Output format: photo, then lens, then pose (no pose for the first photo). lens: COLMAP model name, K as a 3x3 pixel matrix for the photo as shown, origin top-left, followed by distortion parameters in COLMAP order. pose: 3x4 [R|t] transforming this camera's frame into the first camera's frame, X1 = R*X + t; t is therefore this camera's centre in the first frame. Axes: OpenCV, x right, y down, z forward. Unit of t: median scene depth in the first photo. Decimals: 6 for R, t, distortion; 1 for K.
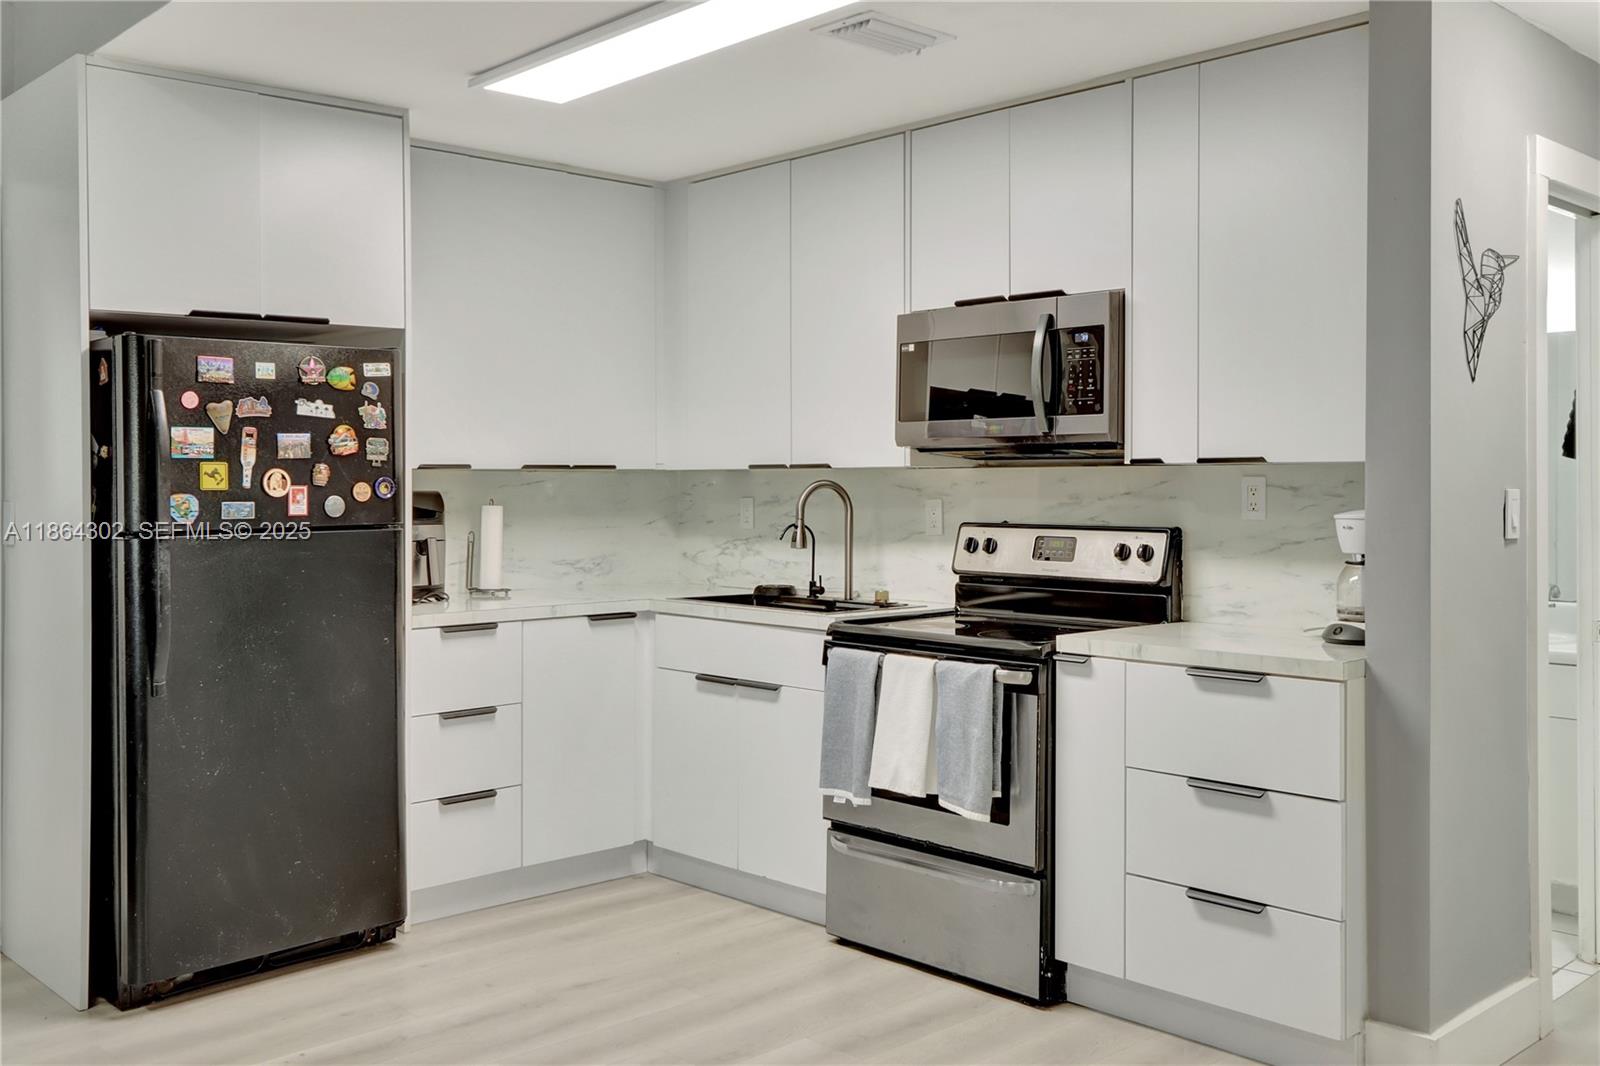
lens RADIAL K [[1482.3, 0, 801.9], [0, 1482.3, 529.7], [0, 0, 1]] dist [0.006244, 0.000000]
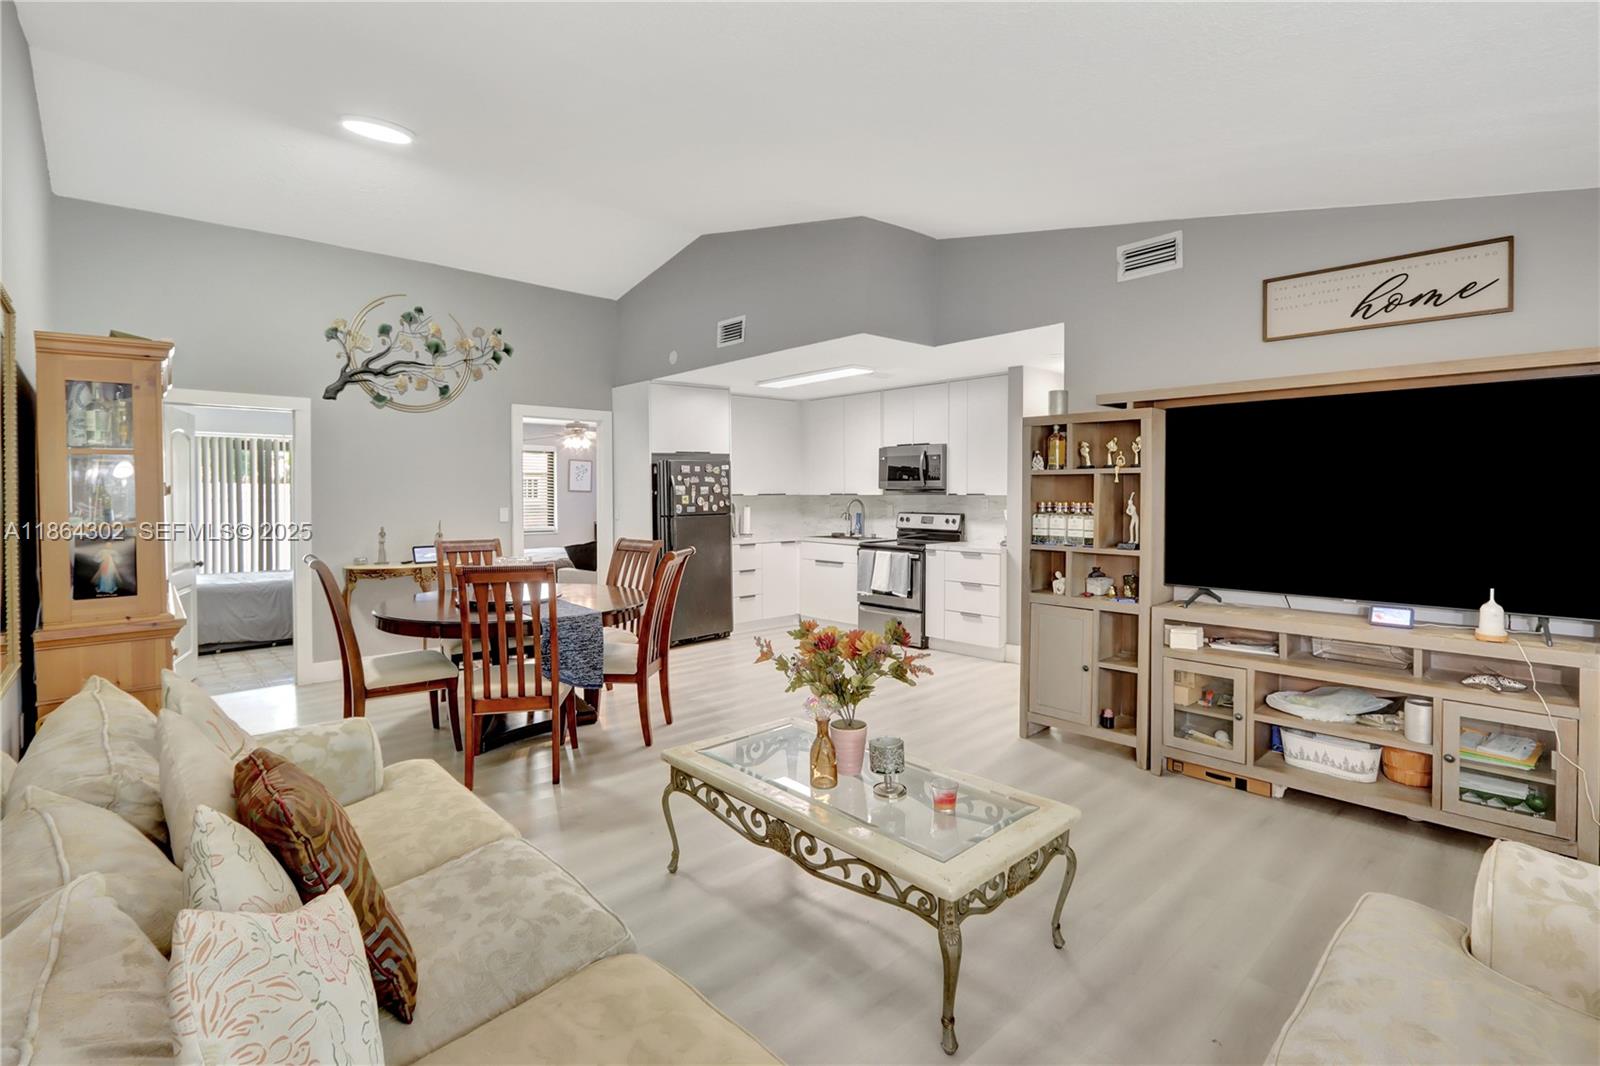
lens RADIAL K [[766.6, 0, 795.1], [0, 766.6, 522.5], [0, 0, 1]] dist [-0.000209, -0.000070]
pose [[0.999544, -0.001795, -0.030159, -0.077217], [0.002093, 0.999949, 0.009840, 0.000871], [0.030140, -0.009898, 0.999497, -0.764235]]
